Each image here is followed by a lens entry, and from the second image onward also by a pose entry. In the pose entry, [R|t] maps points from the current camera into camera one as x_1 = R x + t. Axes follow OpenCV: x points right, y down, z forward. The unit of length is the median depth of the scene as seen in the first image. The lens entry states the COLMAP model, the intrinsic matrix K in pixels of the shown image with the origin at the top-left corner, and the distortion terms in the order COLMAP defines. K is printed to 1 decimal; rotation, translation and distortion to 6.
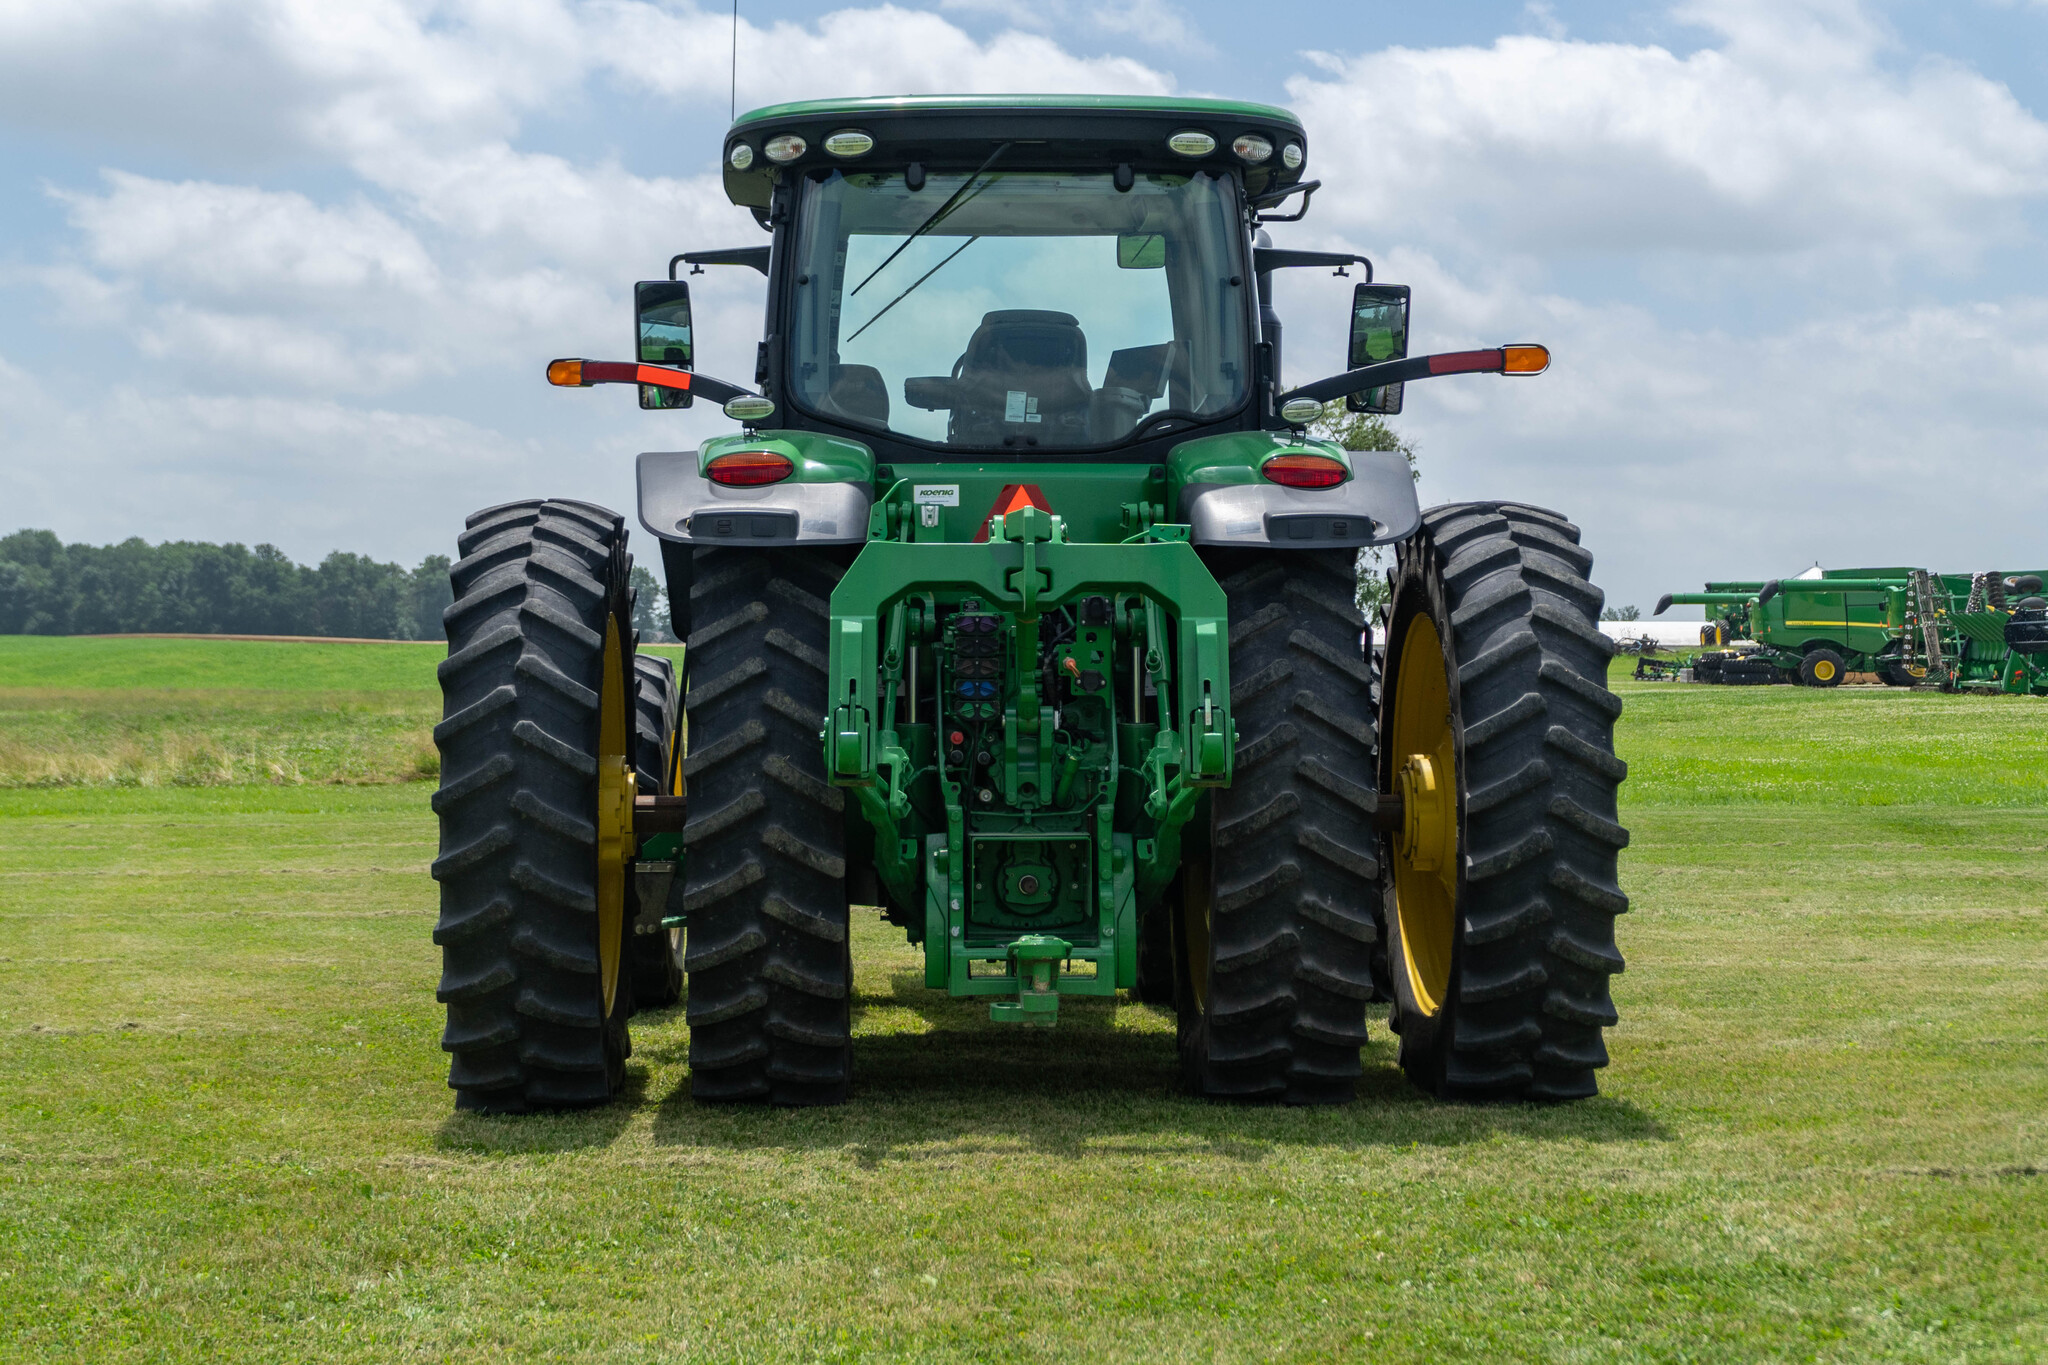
lens RADIAL K [[3018.1, 0, 1024.0], [0, 3018.1, 682.5], [0, 0, 1]] dist [0.117074, -0.013462]
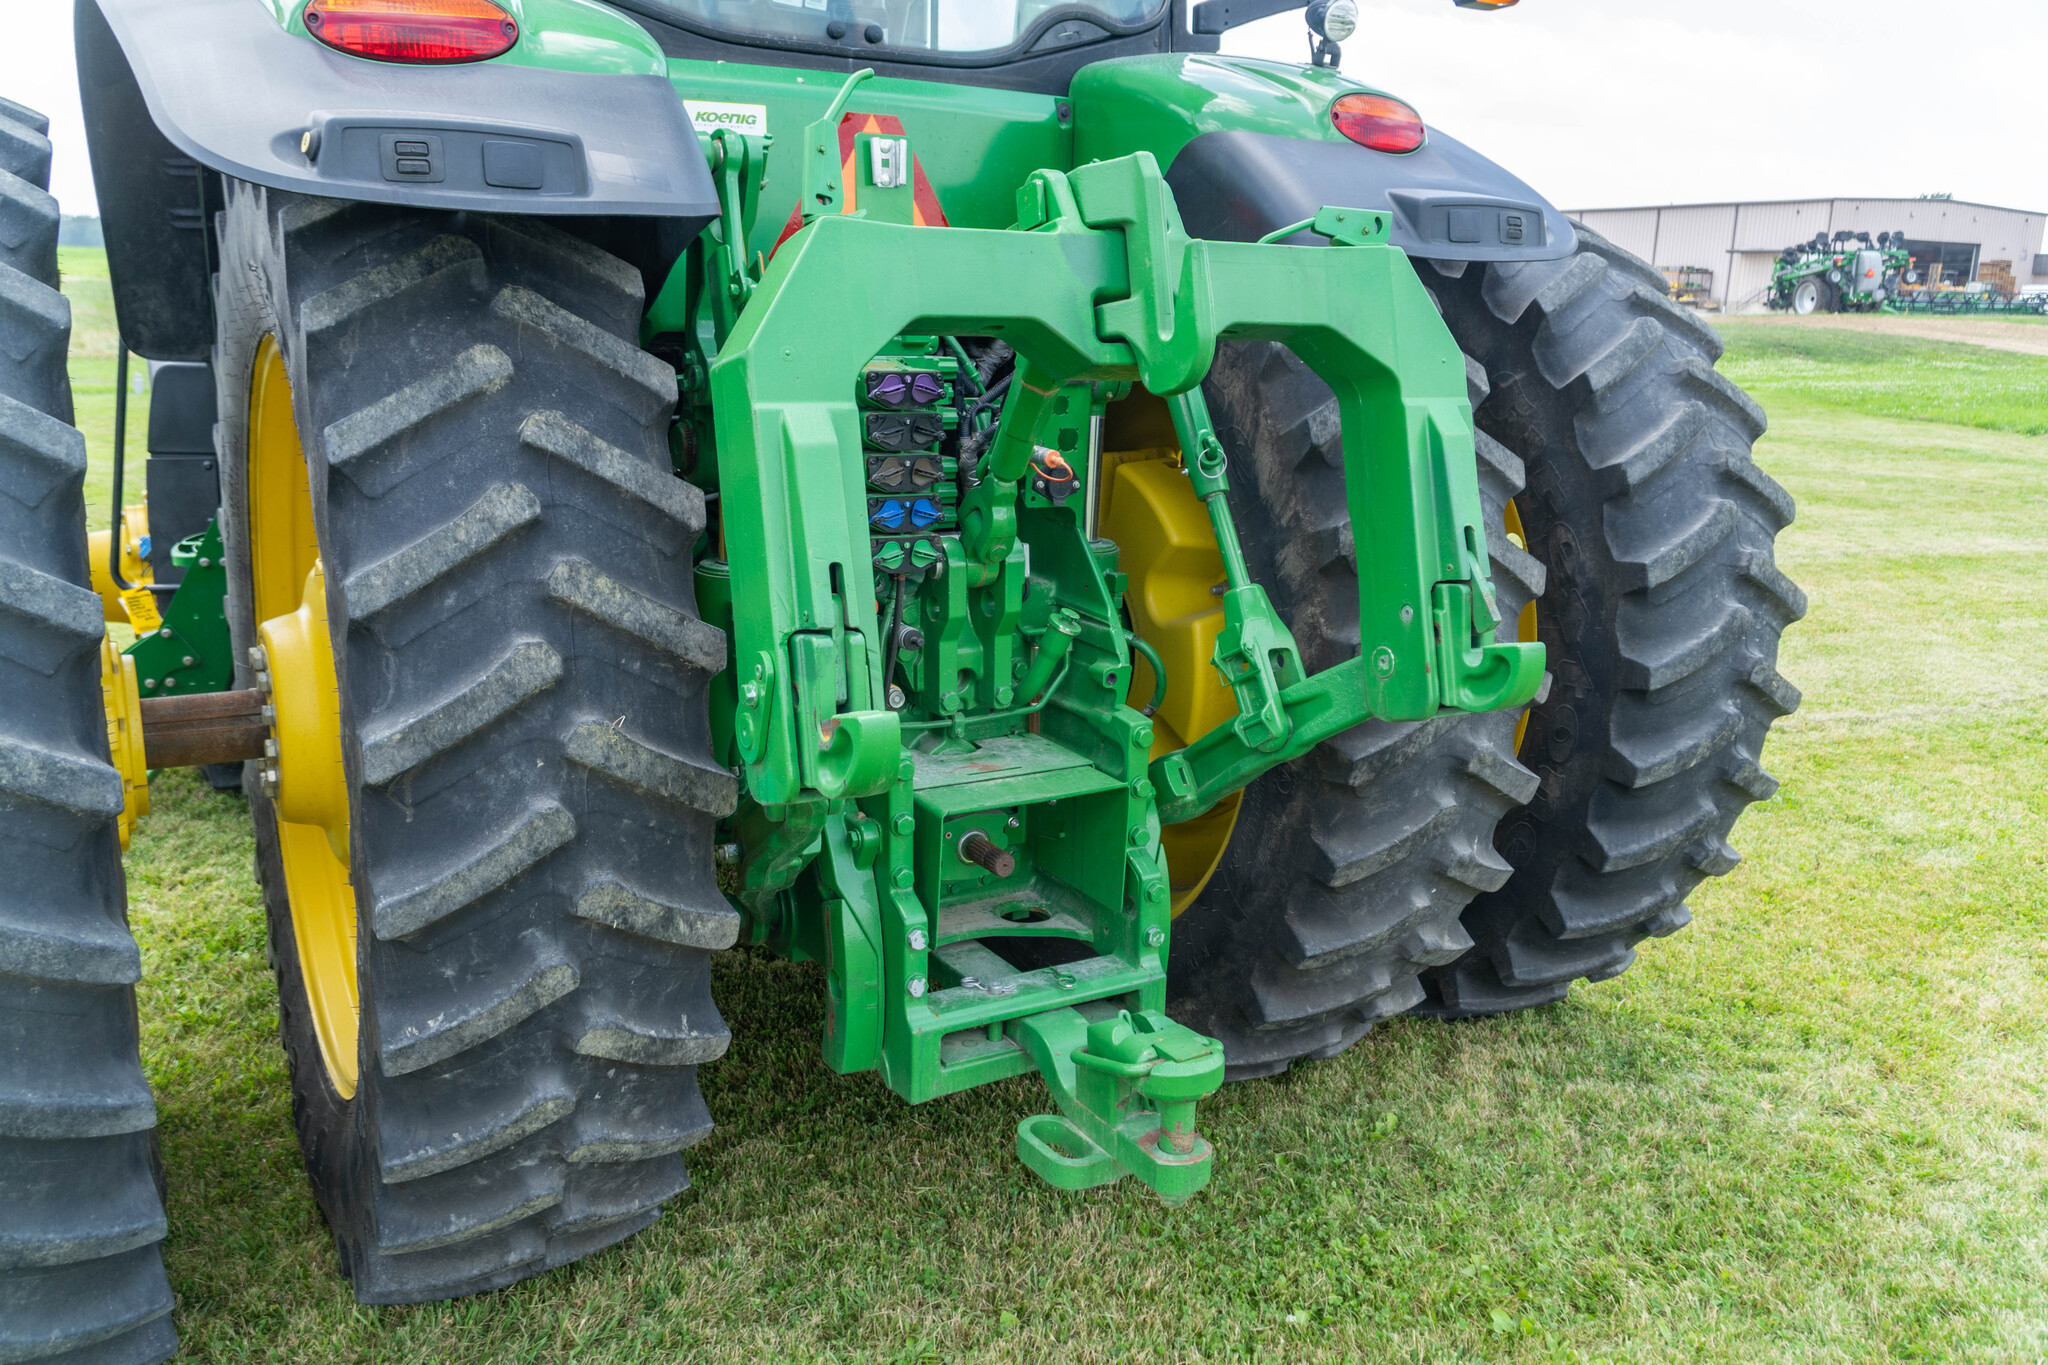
lens RADIAL K [[1627.4, 0, 1031.6], [0, 1627.4, 676.6], [0, 0, 1]] dist [0.007257, 0.001494]
pose [[0.888481, -0.081817, 0.451562, -0.129411], [-0.024631, 0.974059, 0.224951, -0.035193], [-0.458253, -0.210988, 0.863417, 0.760021]]
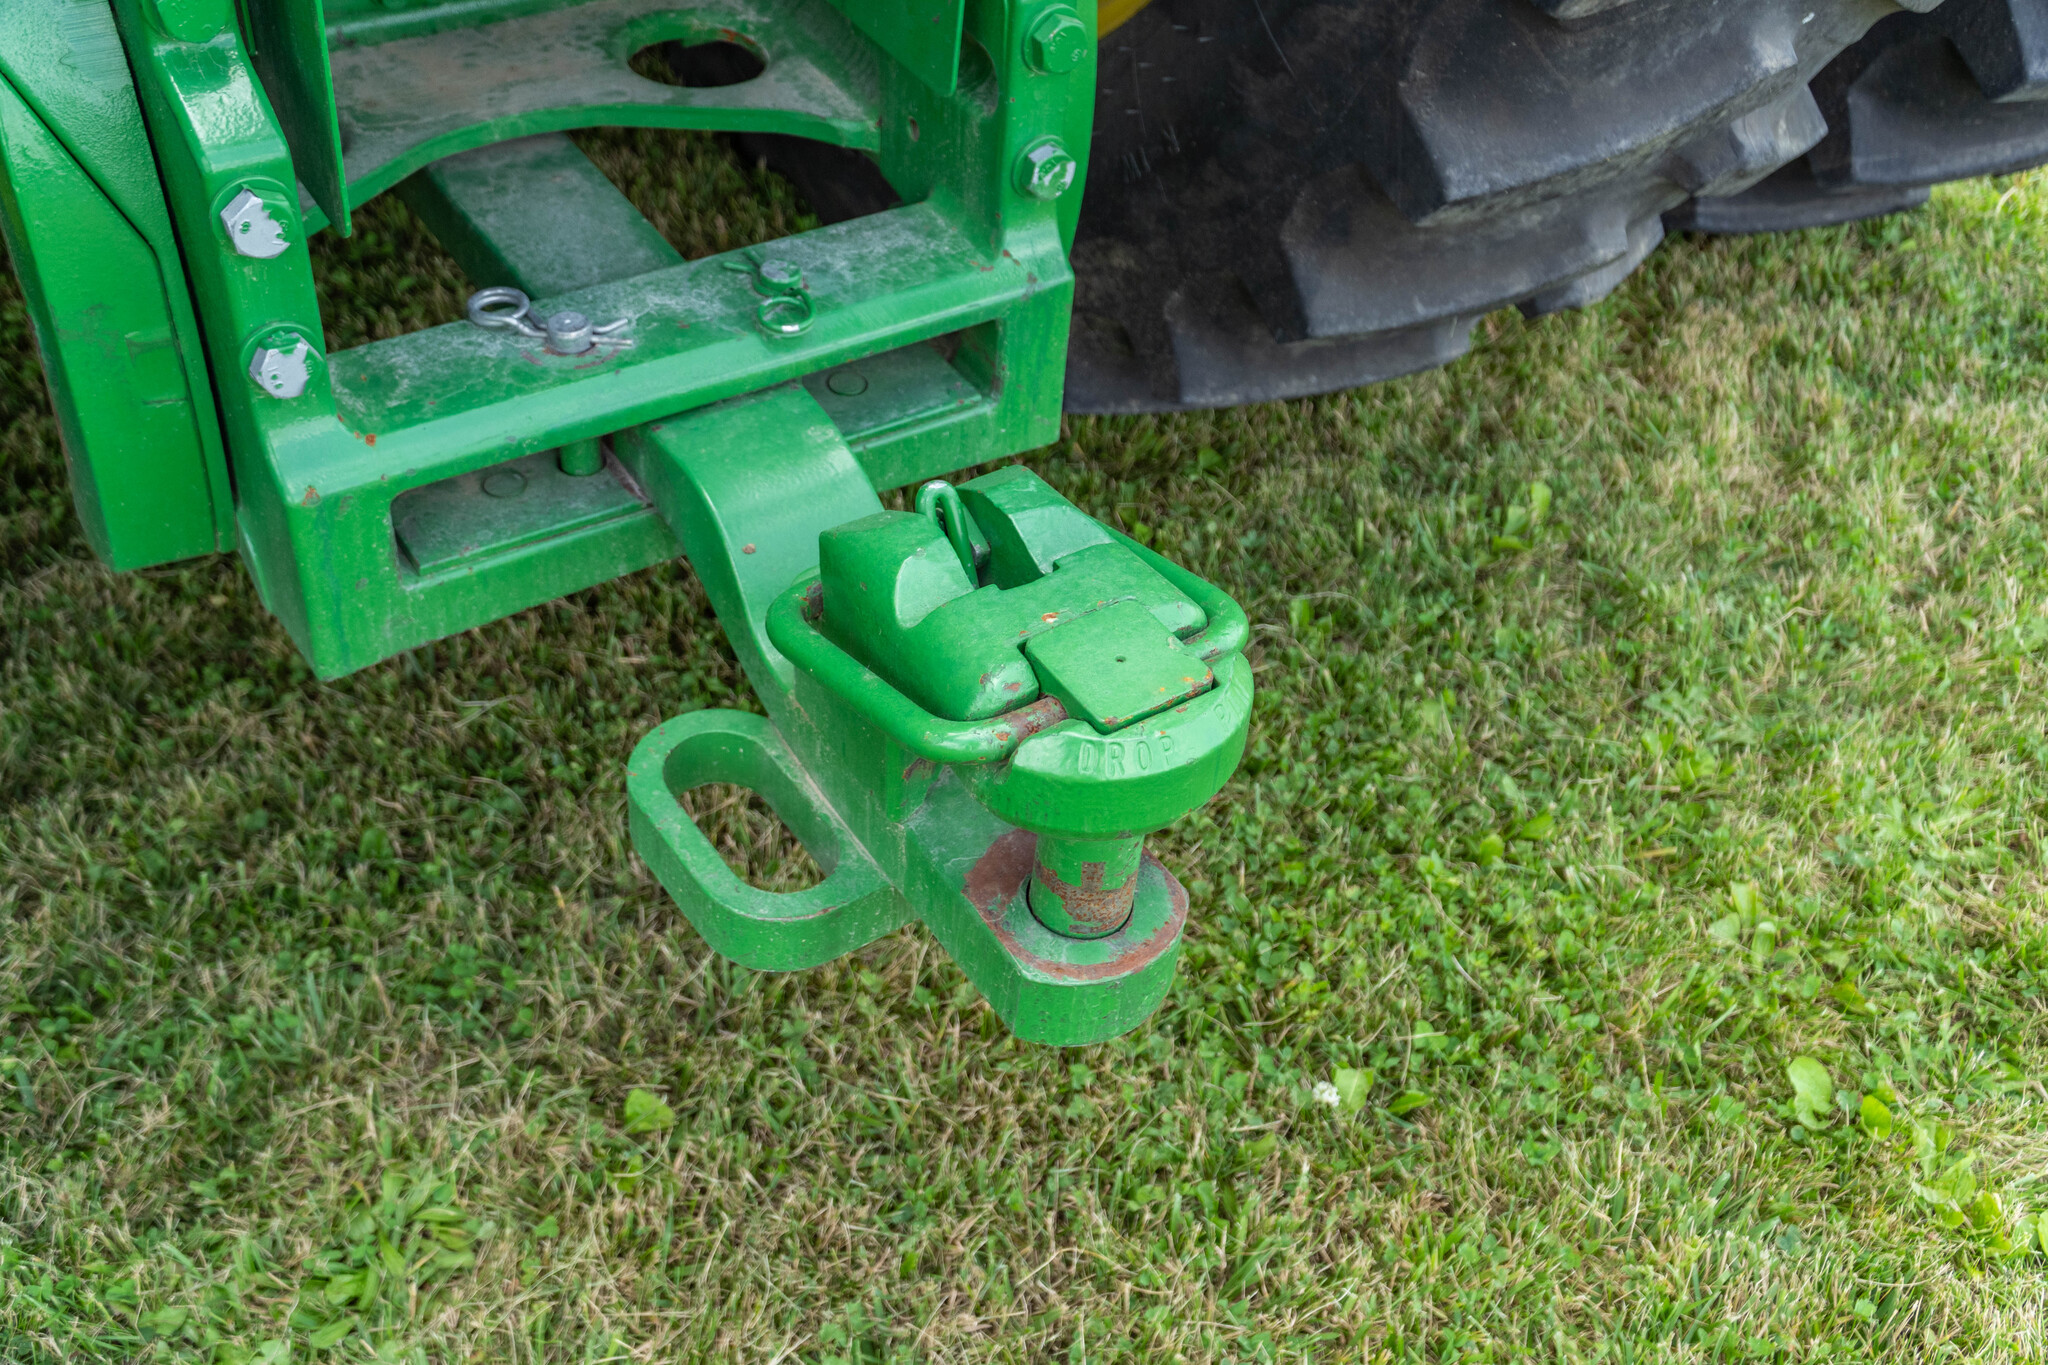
lens RADIAL K [[2137.1, 0, 1013.4], [0, 2137.1, 681.4], [0, 0, 1]] dist [0.072927, -0.010704]
pose [[0.865173, -0.285391, 0.412344, -0.042125], [-0.076504, 0.737524, 0.670974, 0.012558], [-0.495603, -0.612055, 0.616252, 0.900457]]
